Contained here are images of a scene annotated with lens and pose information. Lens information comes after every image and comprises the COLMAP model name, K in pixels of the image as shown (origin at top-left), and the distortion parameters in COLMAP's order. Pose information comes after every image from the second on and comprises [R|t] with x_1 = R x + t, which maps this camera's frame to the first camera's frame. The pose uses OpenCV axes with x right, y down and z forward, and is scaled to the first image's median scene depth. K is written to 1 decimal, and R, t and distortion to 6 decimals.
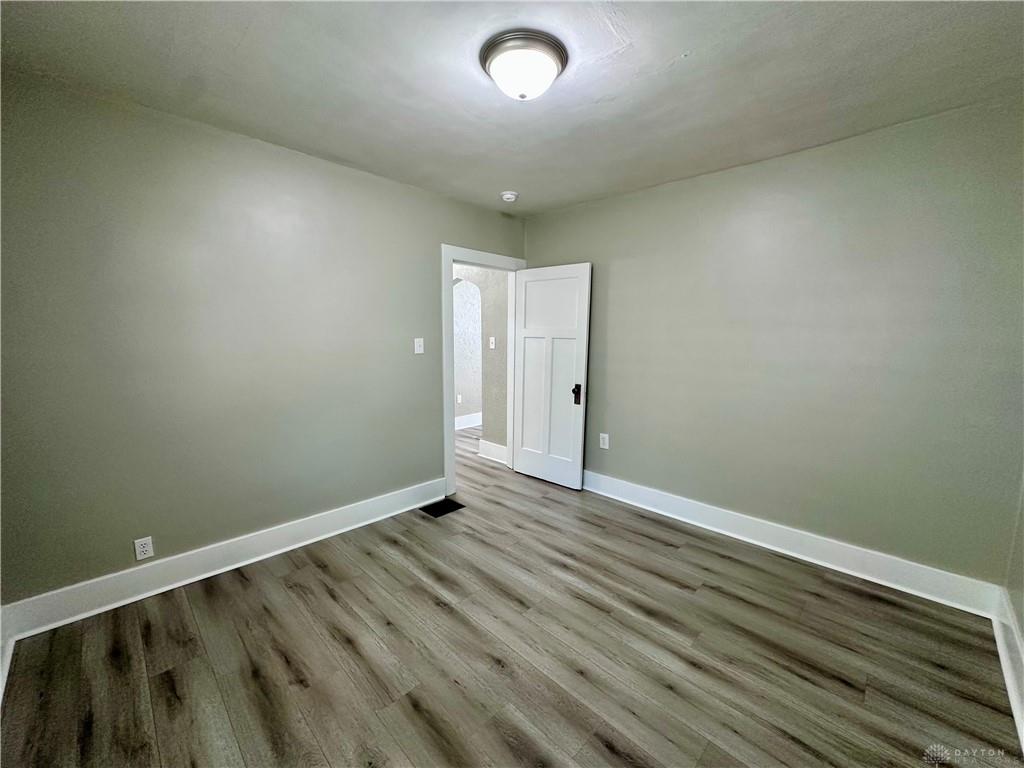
lens RADIAL K [[408.5, 0, 512.0], [0, 408.5, 384.0], [0, 0, 1]] dist [0.001534, 0.000155]
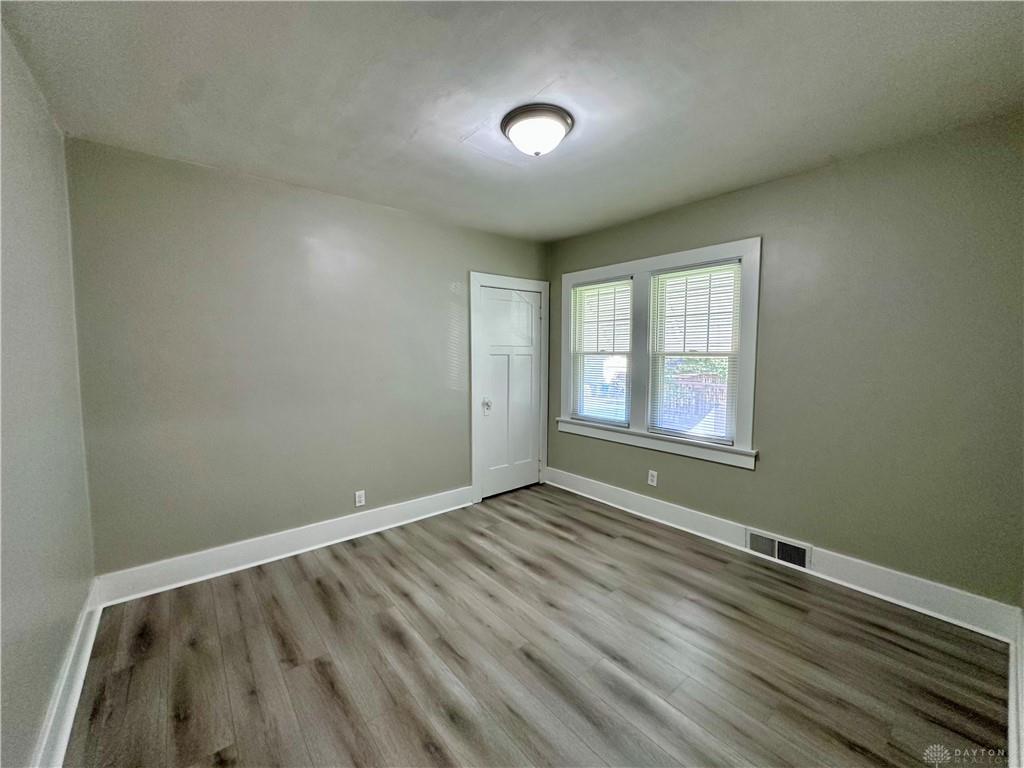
lens RADIAL K [[408.5, 0, 512.0], [0, 408.5, 384.0], [0, 0, 1]] dist [0.001534, 0.000155]
pose [[-0.994767, -0.013865, 0.101220, -0.025844], [0.007553, 0.978057, 0.208201, -0.241510], [-0.101885, 0.207876, -0.972834, 1.873467]]
